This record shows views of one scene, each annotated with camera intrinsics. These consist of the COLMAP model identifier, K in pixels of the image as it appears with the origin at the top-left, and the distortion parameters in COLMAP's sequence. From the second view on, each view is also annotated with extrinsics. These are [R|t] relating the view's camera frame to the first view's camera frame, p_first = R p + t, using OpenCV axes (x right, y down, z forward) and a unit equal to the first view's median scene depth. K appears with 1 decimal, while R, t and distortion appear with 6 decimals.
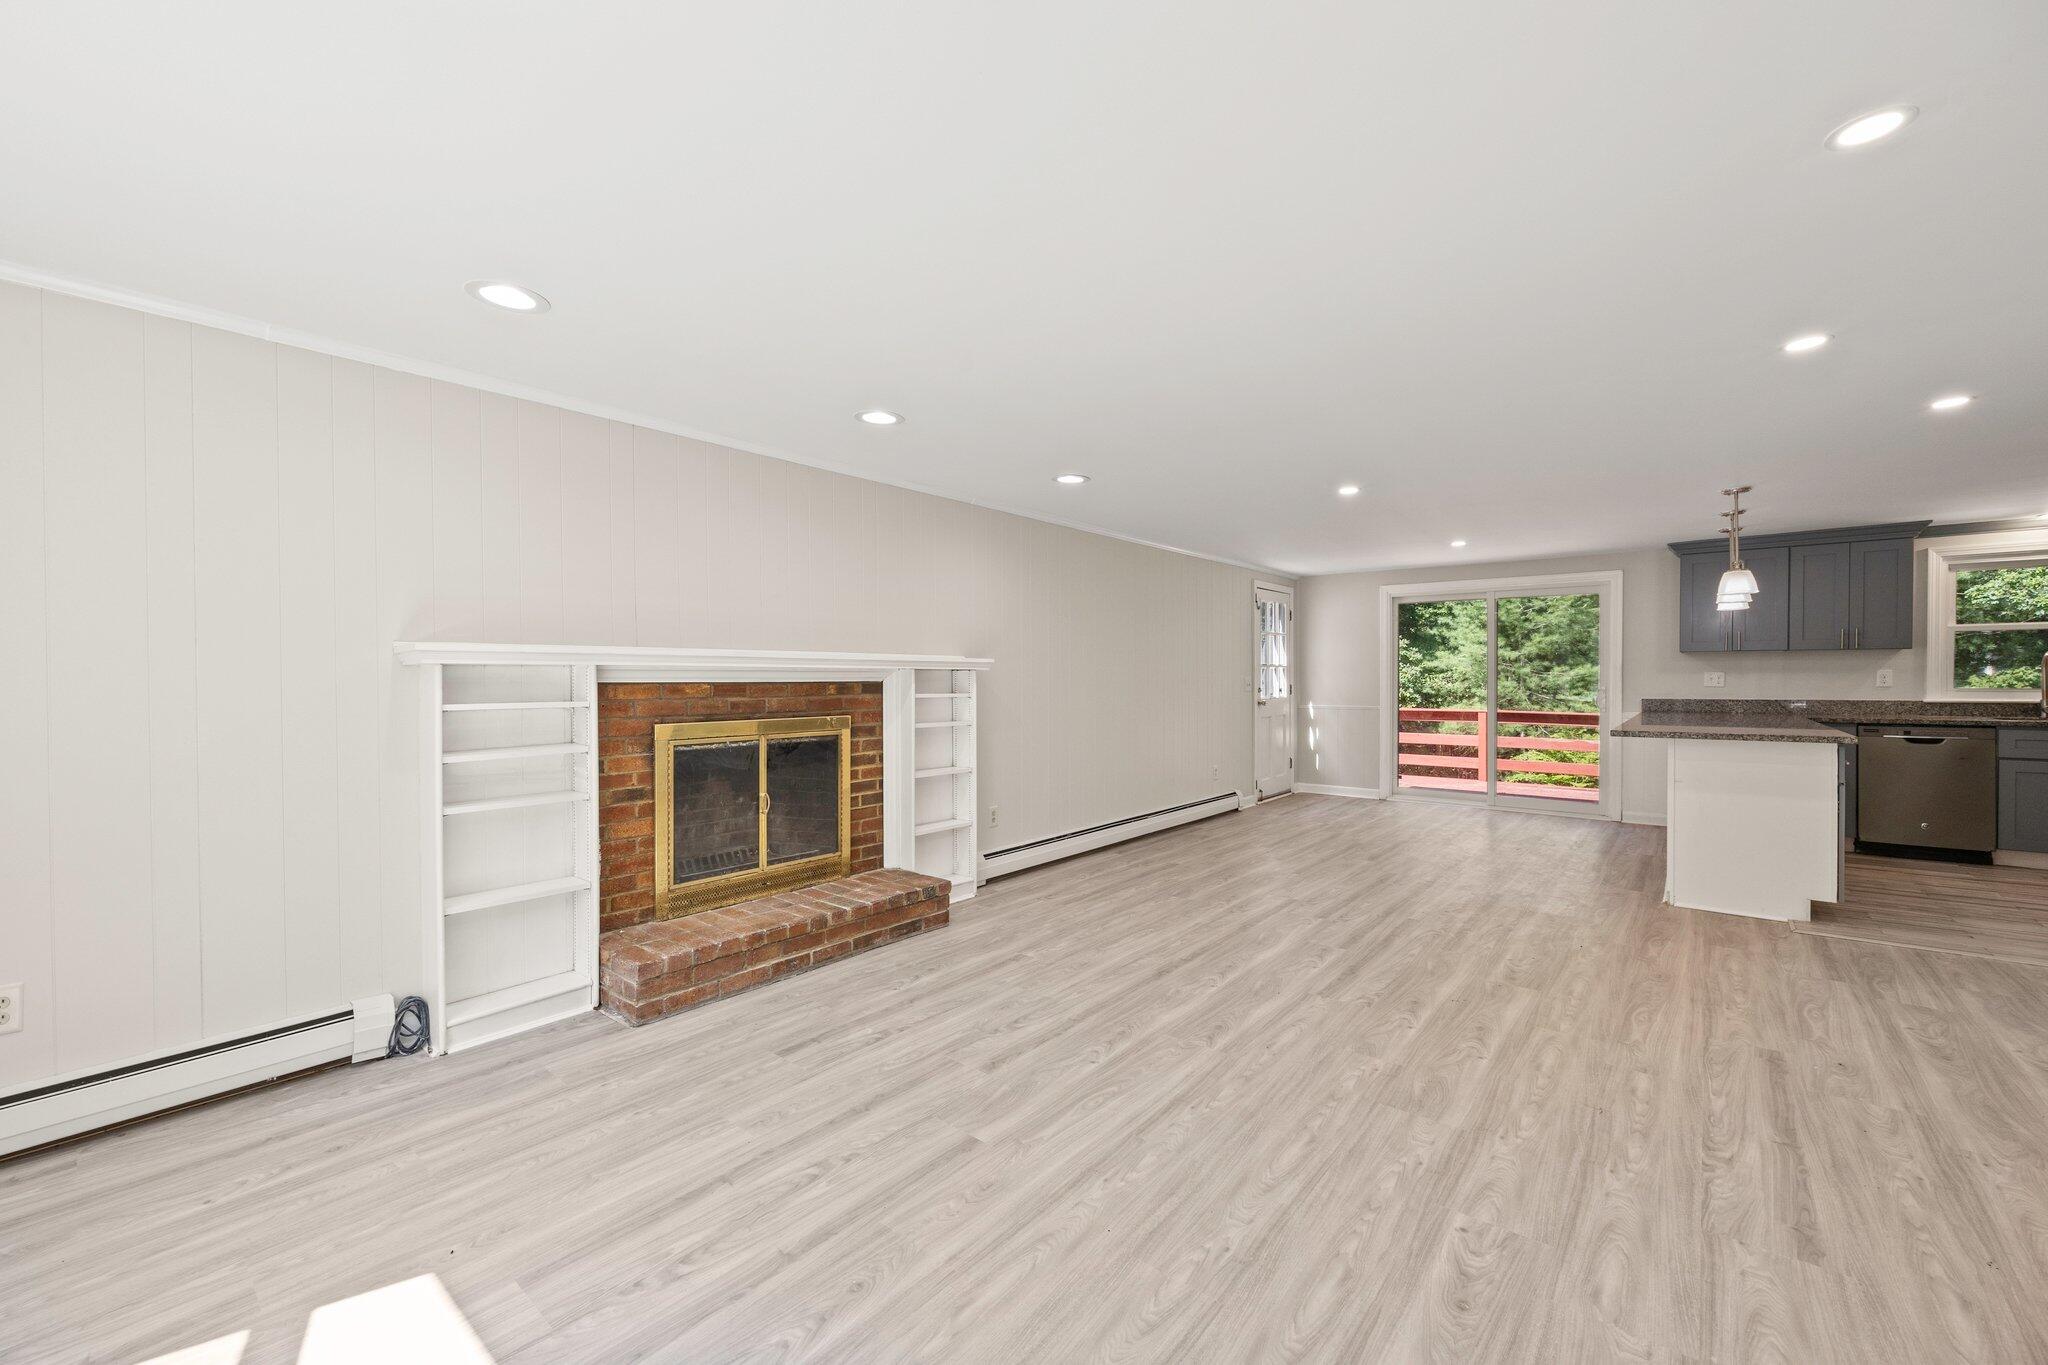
lens RADIAL K [[819.5, 0, 1041.3], [0, 819.5, 697.0], [0, 0, 1]] dist [-0.004978, 0.000710]
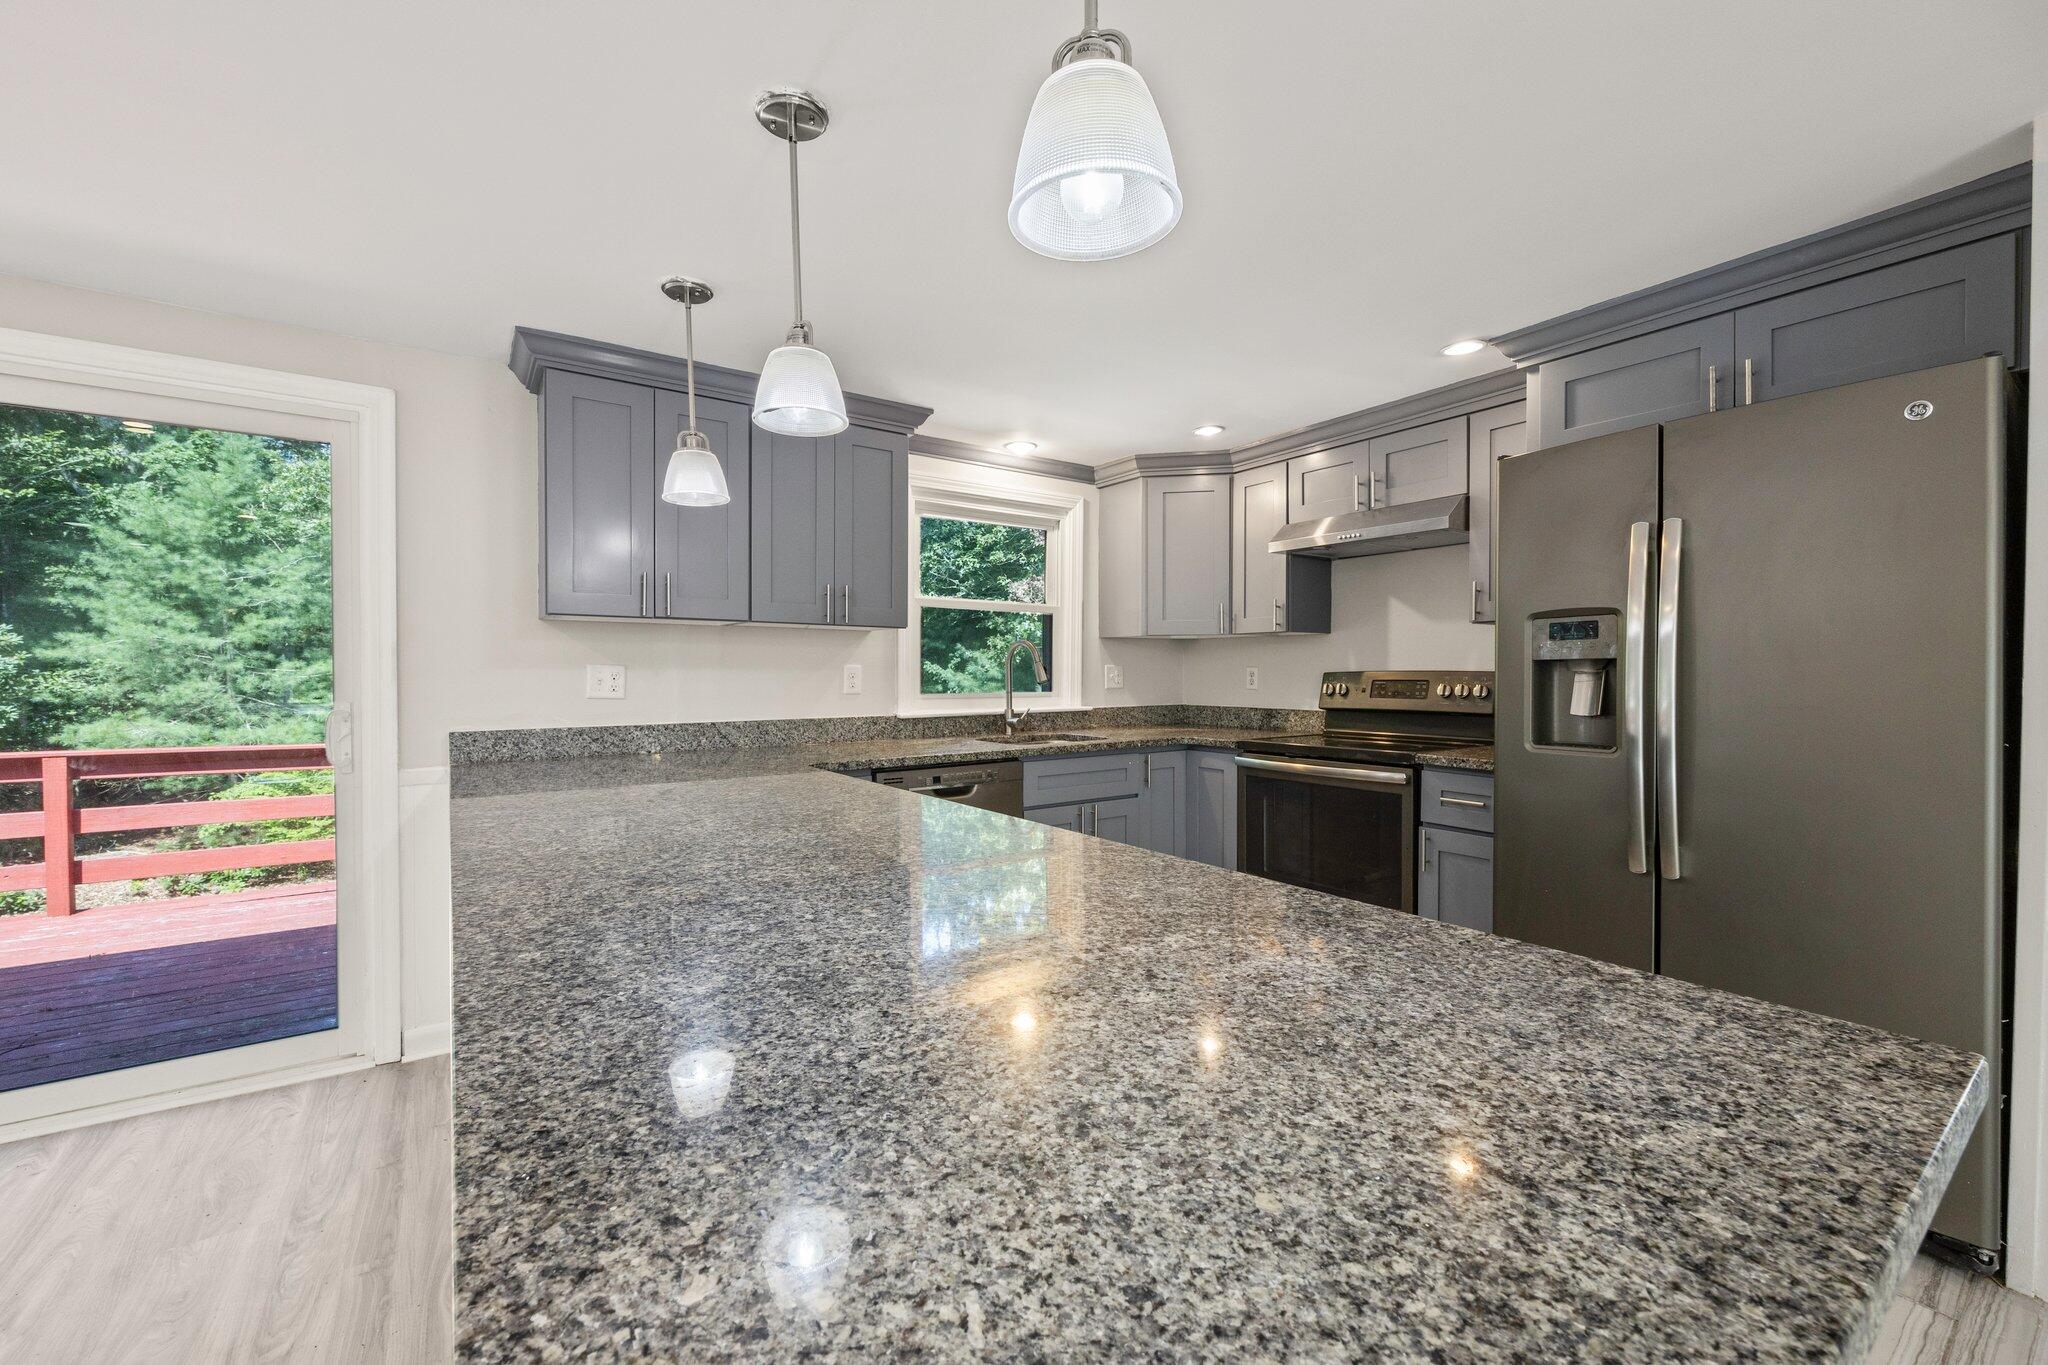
lens RADIAL K [[819.5, 0, 1025.8], [0, 819.5, 686.5], [0, 0, 1]] dist [-0.004978, 0.000710]
pose [[0.279543, -0.011427, 0.960065, 0.514178], [0.022121, 0.999740, 0.005458, -0.018766], [-0.959878, 0.019712, 0.279723, 0.735958]]
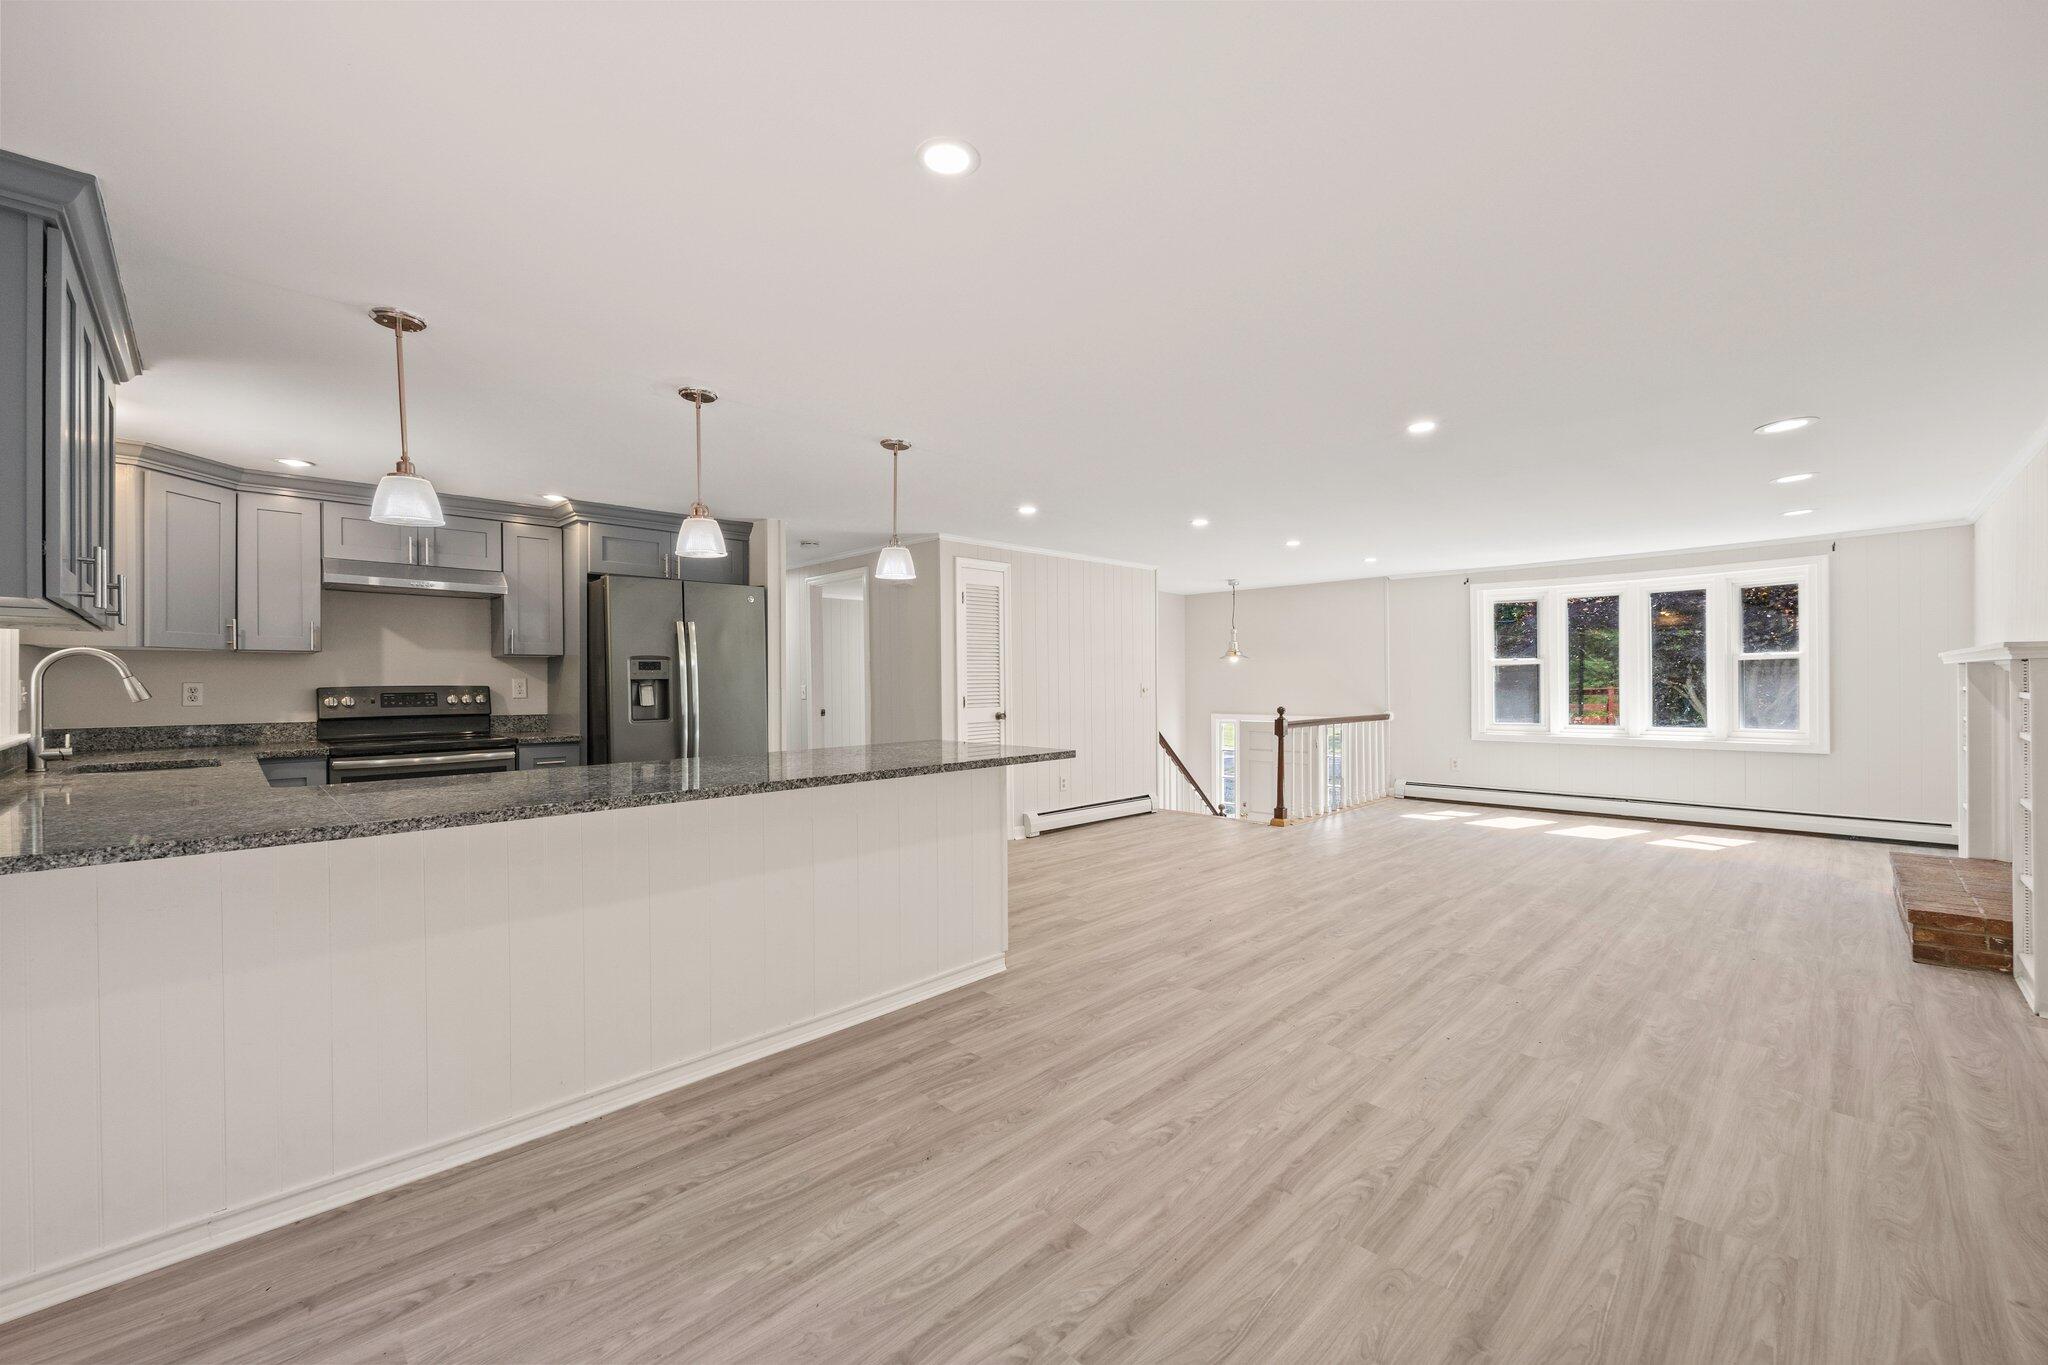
lens RADIAL K [[819.5, 0, 1003.9], [0, 819.5, 680.2], [0, 0, 1]] dist [-0.004978, 0.000710]
pose [[-0.991651, 0.011330, 0.128452, 0.497707], [0.013881, 0.999723, 0.018981, -0.033395], [-0.128202, 0.020606, -0.991534, 1.350489]]
